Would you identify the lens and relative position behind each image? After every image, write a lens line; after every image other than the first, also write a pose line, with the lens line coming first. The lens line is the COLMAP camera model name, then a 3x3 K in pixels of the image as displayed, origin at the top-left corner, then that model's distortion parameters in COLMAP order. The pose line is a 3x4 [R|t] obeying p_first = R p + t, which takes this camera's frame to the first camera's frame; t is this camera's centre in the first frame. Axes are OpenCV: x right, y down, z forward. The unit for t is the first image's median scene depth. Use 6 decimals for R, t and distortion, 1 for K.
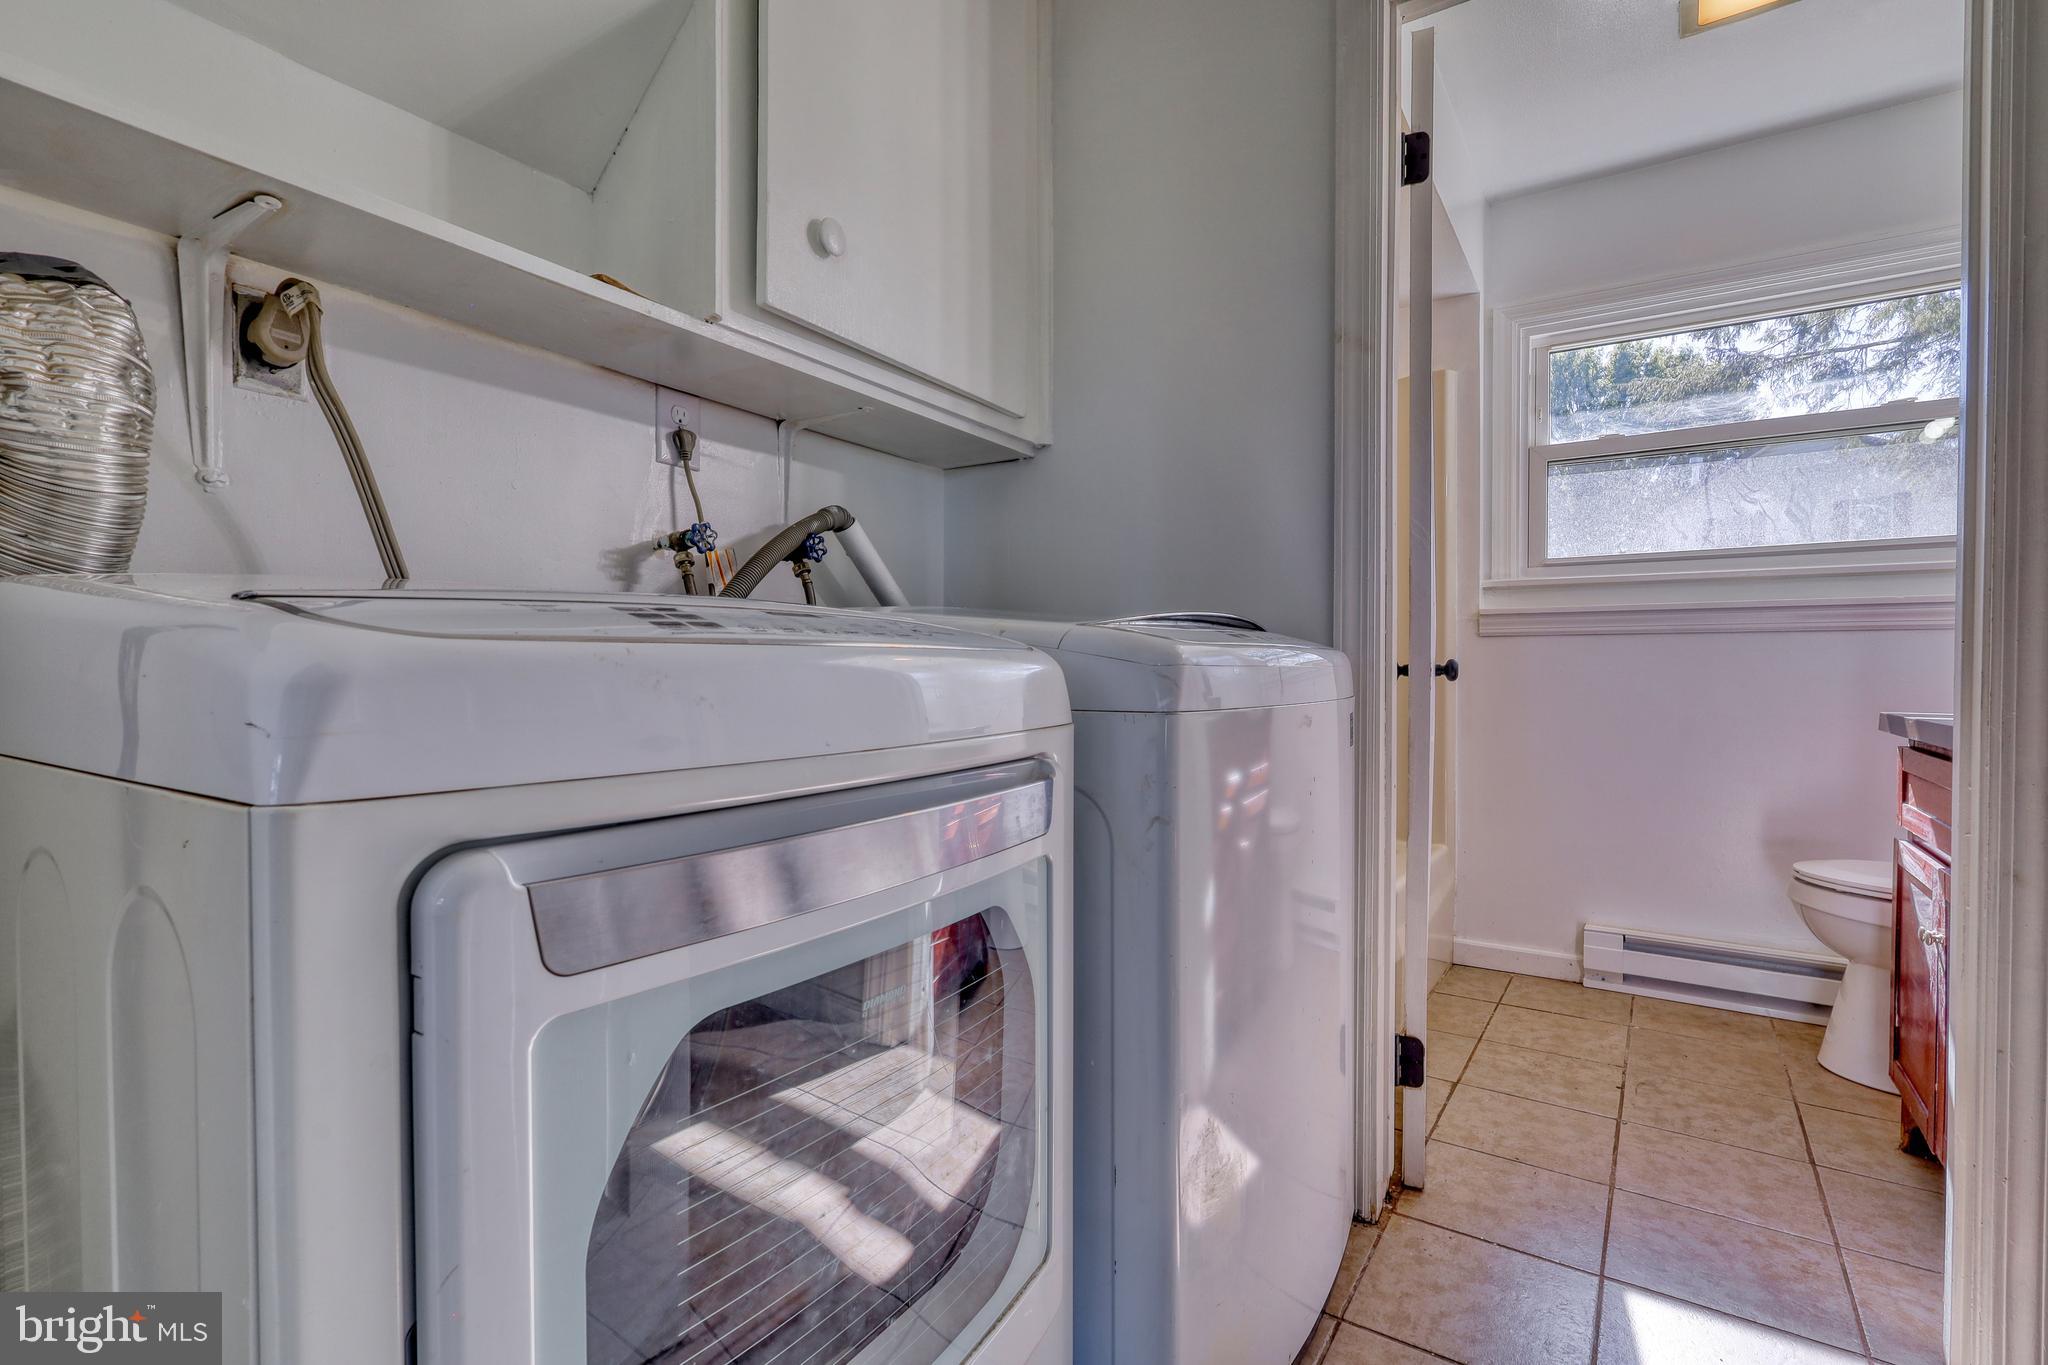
lens RADIAL K [[942.7, 0, 1014.8], [0, 942.7, 682.6], [0, 0, 1]] dist [-0.003701, 0.000970]
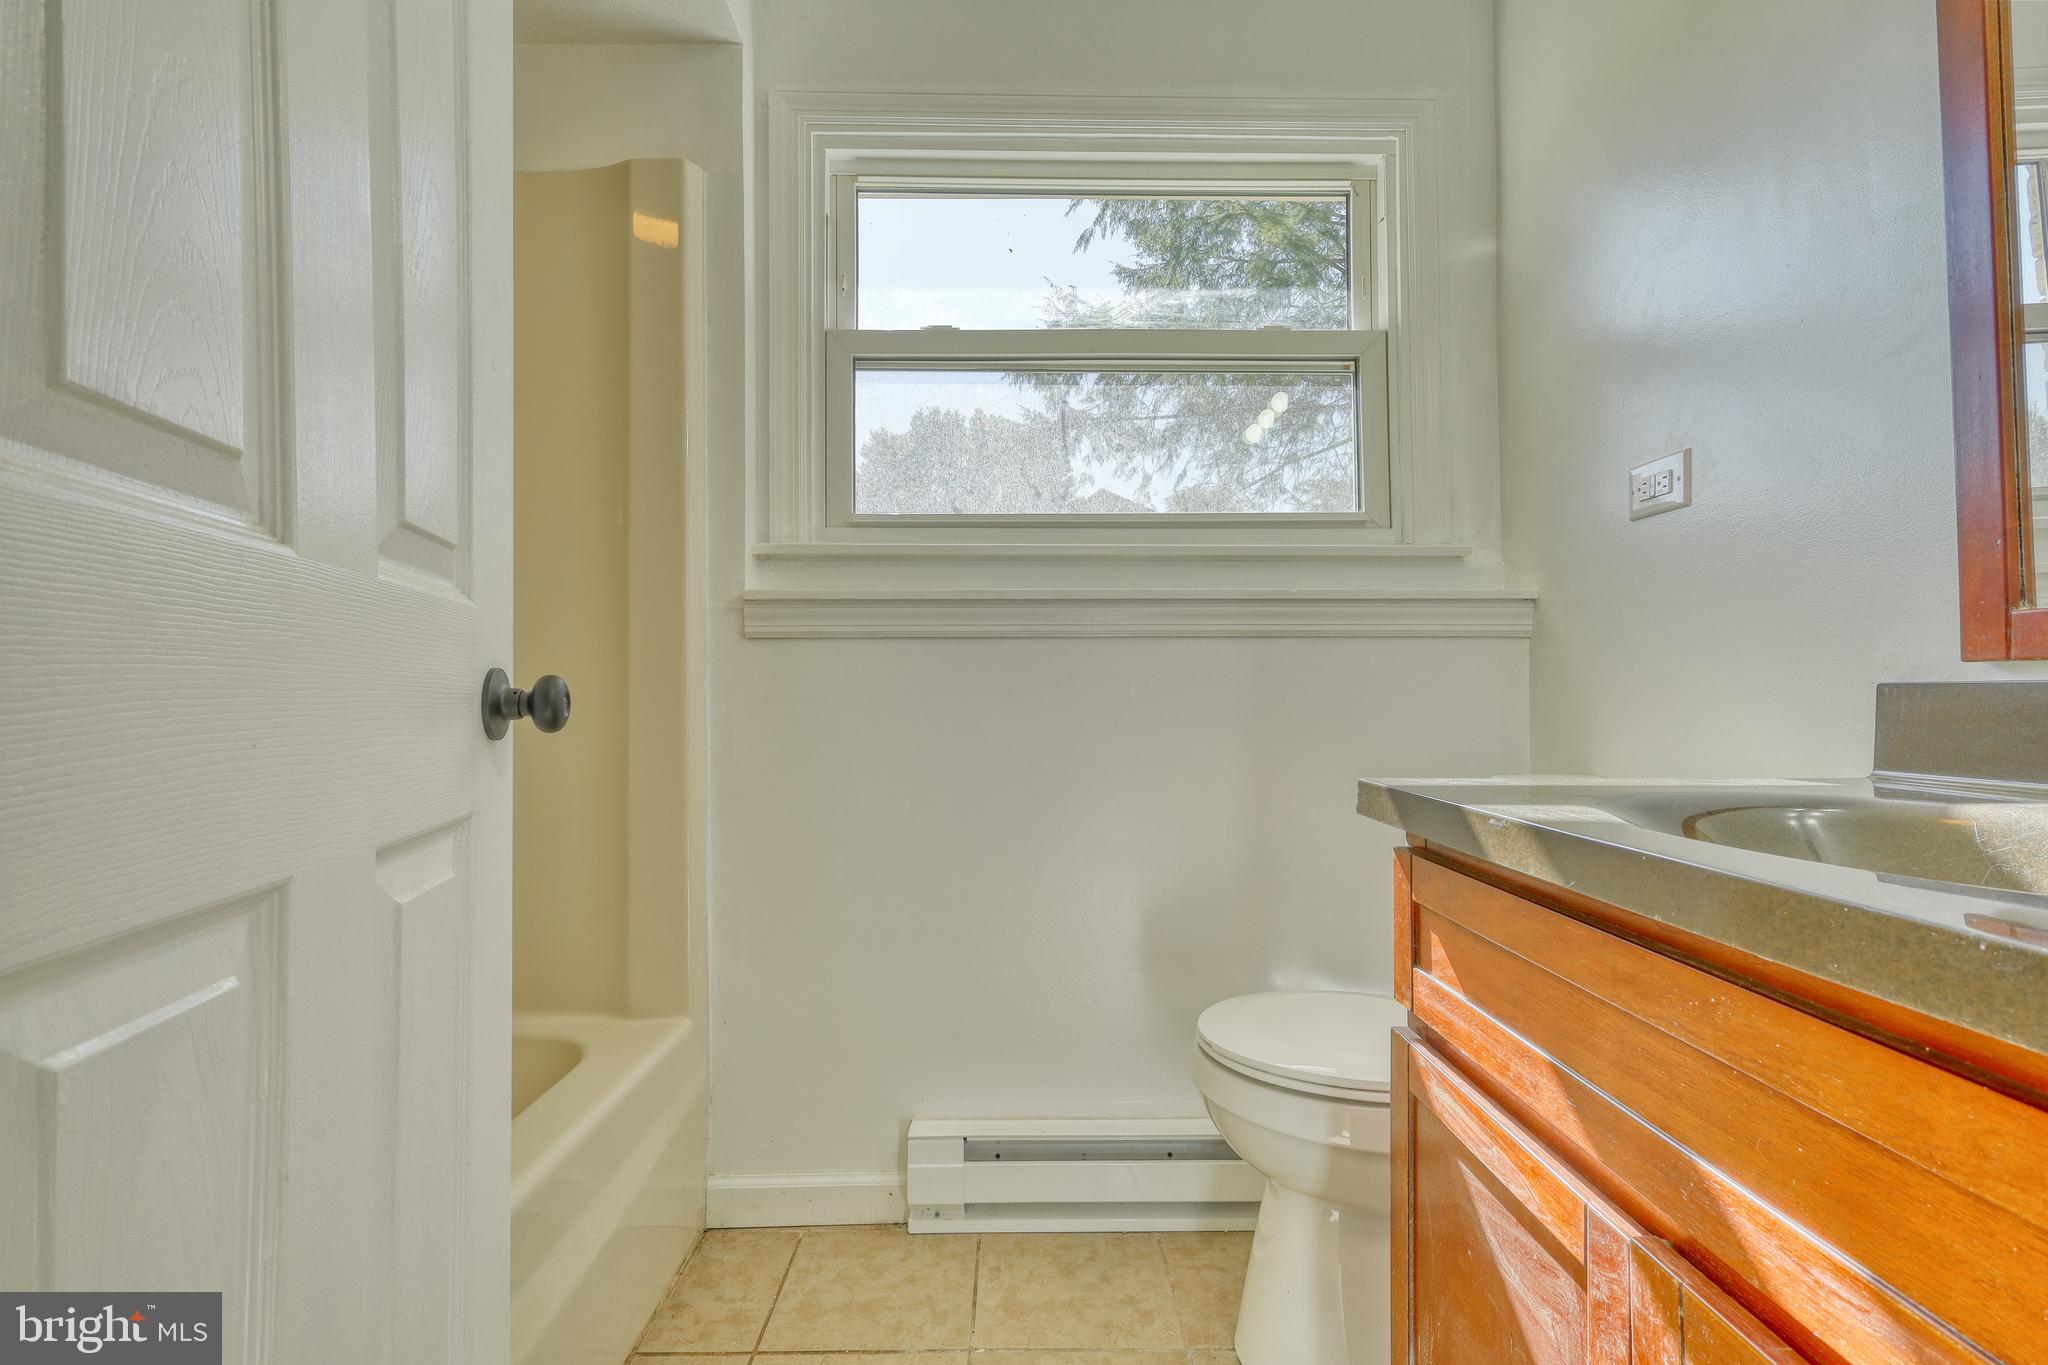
lens RADIAL K [[942.7, 0, 1025.4], [0, 942.7, 686.6], [0, 0, 1]] dist [-0.003701, 0.000970]
pose [[0.818512, -0.002627, 0.574484, 0.317695], [0.013954, 0.999785, -0.015309, -0.009186], [-0.574321, 0.020547, 0.818373, 0.456582]]
